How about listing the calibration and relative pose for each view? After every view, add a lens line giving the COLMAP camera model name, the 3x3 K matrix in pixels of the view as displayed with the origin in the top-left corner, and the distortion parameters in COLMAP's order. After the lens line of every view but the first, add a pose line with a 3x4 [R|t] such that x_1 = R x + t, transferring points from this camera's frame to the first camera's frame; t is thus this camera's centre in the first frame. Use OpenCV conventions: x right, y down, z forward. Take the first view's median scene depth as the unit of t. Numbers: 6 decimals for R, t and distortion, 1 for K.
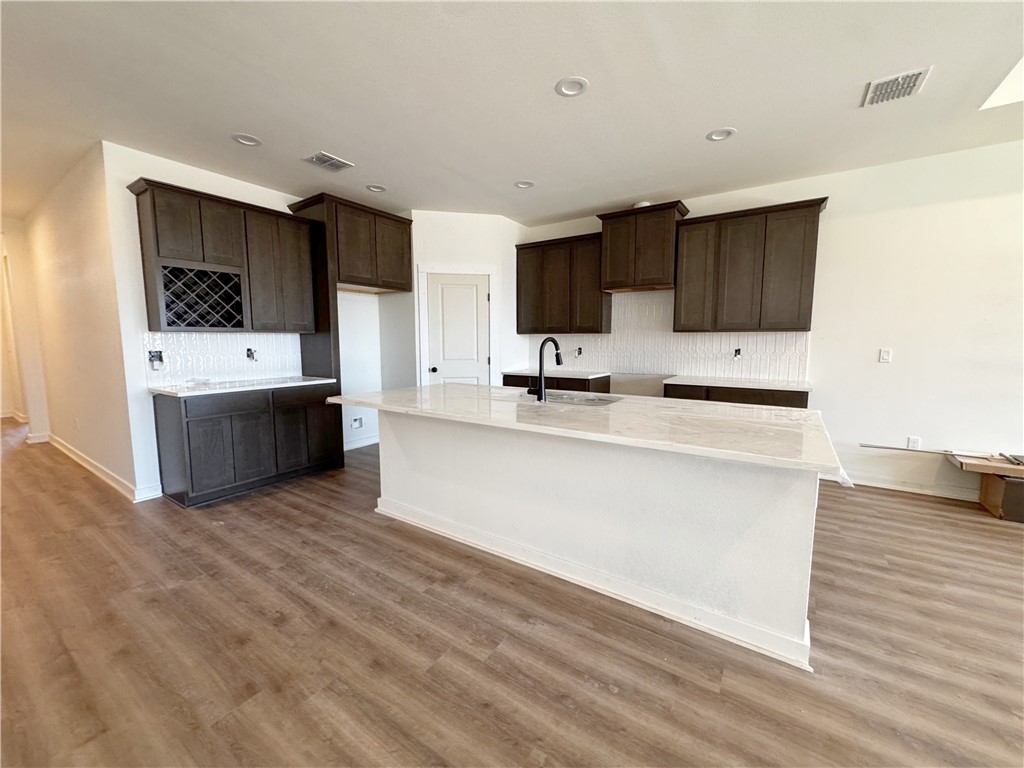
lens RADIAL K [[406.8, 0, 512.9], [0, 406.8, 385.1], [0, 0, 1]] dist [-0.003545, 0.000499]
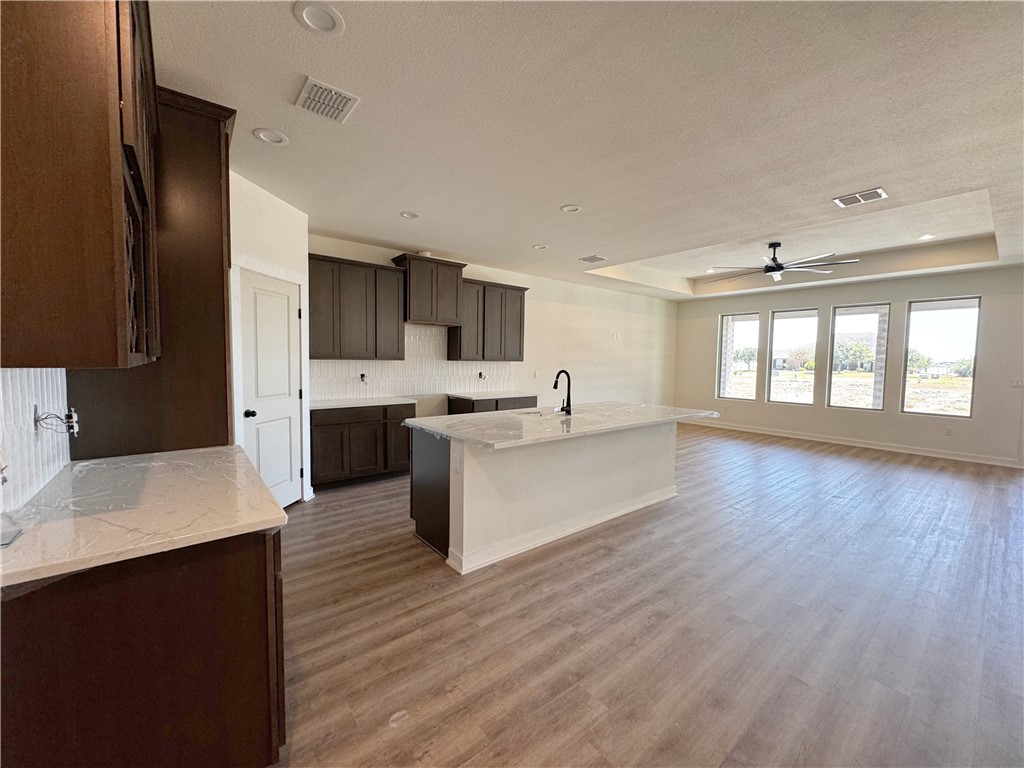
lens RADIAL K [[406.8, 0, 517.0], [0, 406.8, 381.8], [0, 0, 1]] dist [-0.003545, 0.000499]
pose [[0.293533, -0.046015, 0.954841, -1.043668], [0.093660, 0.995420, 0.019178, -0.092229], [-0.951350, 0.083801, 0.296498, 0.576116]]
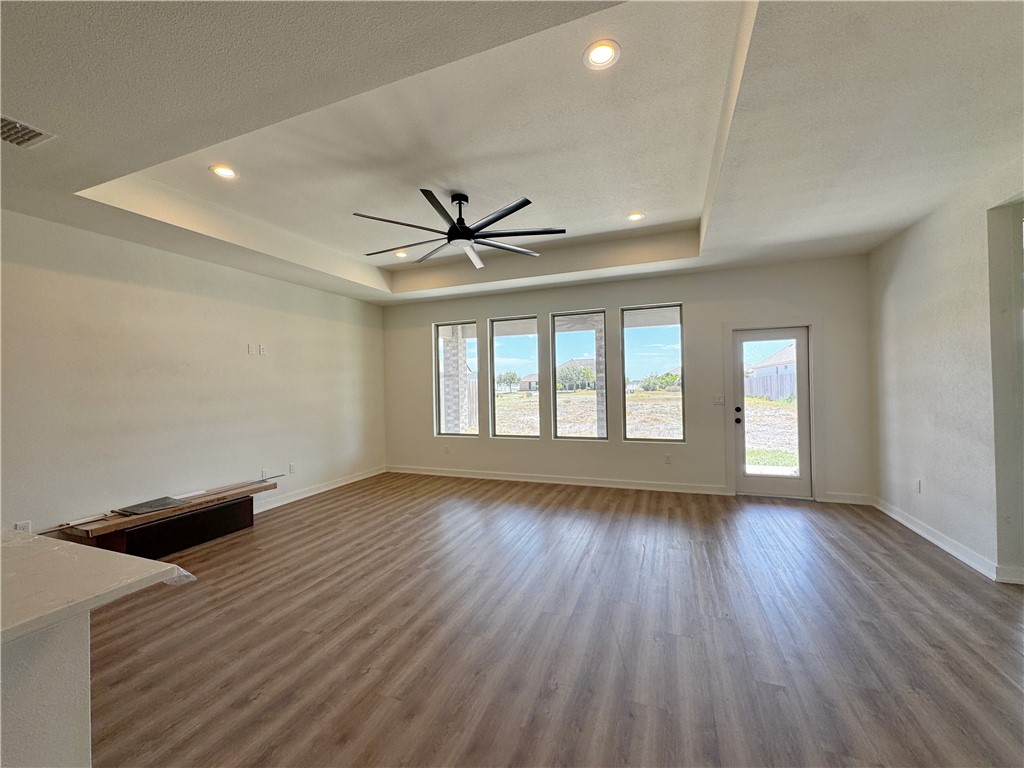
lens RADIAL K [[406.8, 0, 514.9], [0, 406.8, 381.5], [0, 0, 1]] dist [-0.003545, 0.000499]
pose [[-0.224177, 0.016766, 0.974404, -0.101466], [0.131583, 0.991217, 0.013217, -0.045457], [-0.965625, 0.131178, -0.224414, 0.150646]]
